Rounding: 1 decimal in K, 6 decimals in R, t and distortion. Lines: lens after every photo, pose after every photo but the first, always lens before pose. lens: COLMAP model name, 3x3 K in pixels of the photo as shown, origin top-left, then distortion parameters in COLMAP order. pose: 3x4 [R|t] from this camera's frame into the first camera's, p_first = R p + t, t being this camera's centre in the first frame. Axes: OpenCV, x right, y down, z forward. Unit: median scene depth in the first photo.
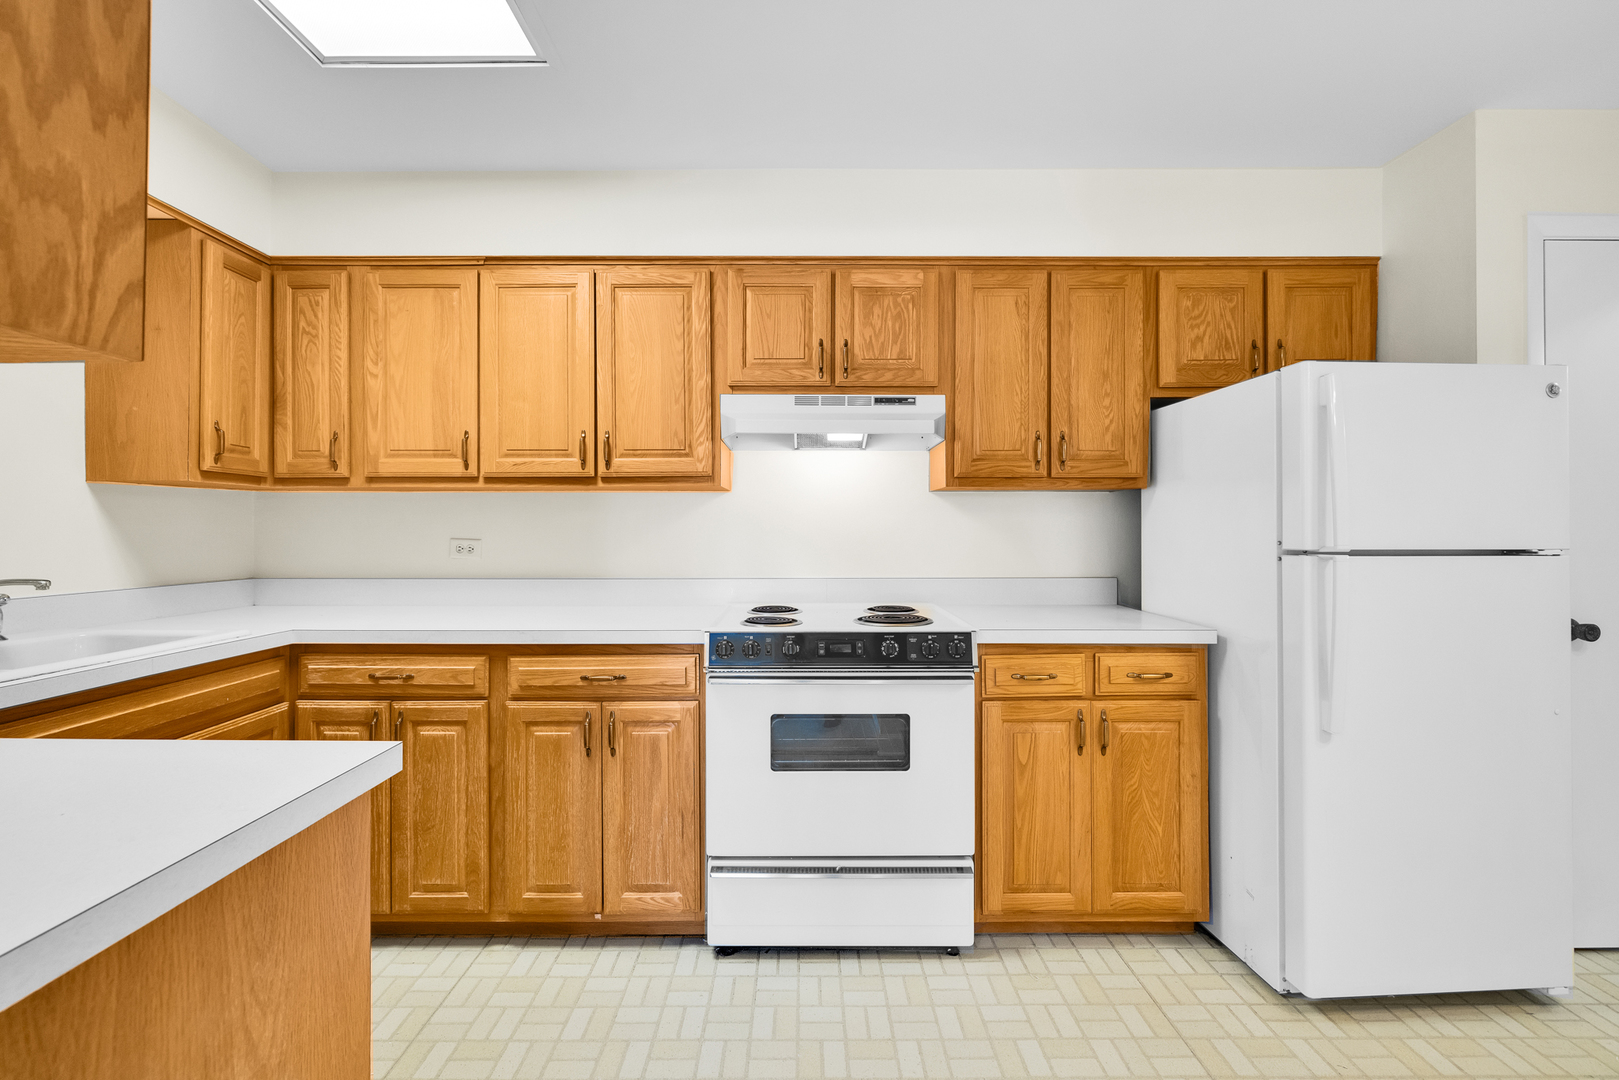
lens RADIAL K [[656.3, 0, 773.7], [0, 656.3, 540.0], [0, 0, 1]] dist [-0.002966, -0.000378]
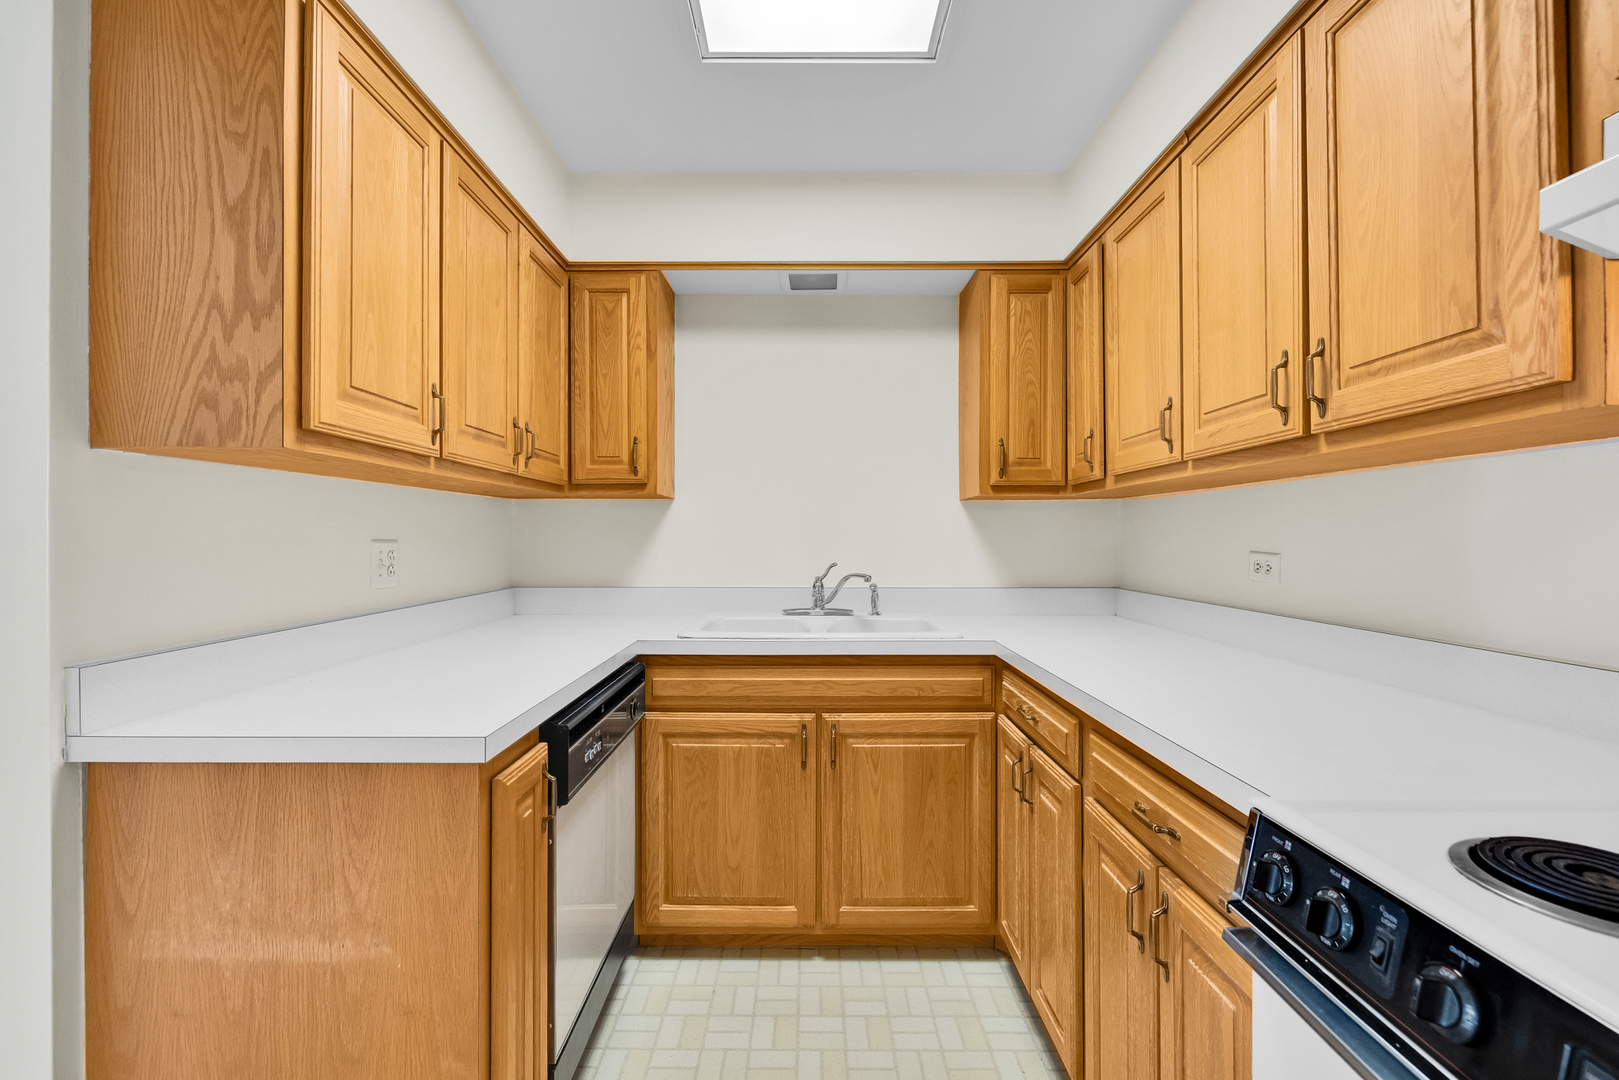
lens RADIAL K [[656.3, 0, 773.7], [0, 656.3, 540.0], [0, 0, 1]] dist [-0.002966, -0.000378]
pose [[0.040599, 0.003606, -0.999169, 0.221602], [-0.013615, 0.999903, 0.003056, -0.011928], [0.999083, 0.013479, 0.040644, 0.586704]]
